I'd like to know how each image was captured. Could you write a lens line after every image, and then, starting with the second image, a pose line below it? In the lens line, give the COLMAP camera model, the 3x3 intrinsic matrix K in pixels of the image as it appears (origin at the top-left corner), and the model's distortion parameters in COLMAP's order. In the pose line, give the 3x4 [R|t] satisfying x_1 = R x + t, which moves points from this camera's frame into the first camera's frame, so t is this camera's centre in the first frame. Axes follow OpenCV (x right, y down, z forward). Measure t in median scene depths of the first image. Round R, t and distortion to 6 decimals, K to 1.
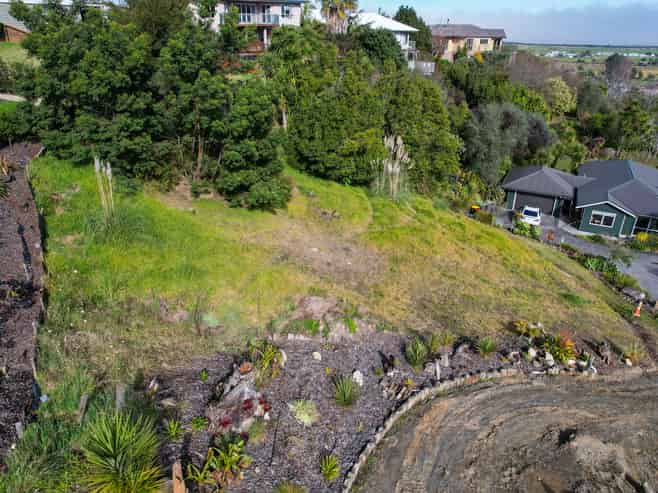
lens RADIAL K [[471.9, 0, 329.0], [0, 471.9, 246.5], [0, 0, 1]] dist [-0.043794, 0.007777]
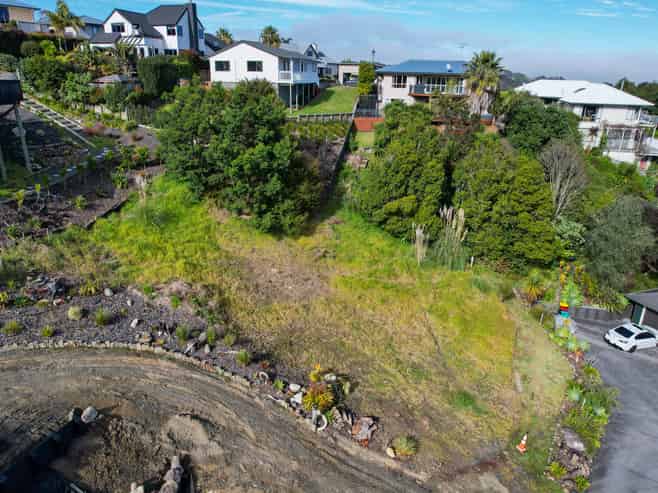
lens RADIAL K [[471.9, 0, 329.0], [0, 471.9, 246.5], [0, 0, 1]] dist [-0.043794, 0.007777]
pose [[0.728963, 0.245980, -0.638833, 0.681774], [-0.299270, 0.953820, 0.025772, -0.103214], [0.615671, 0.172396, 0.768914, 0.034832]]
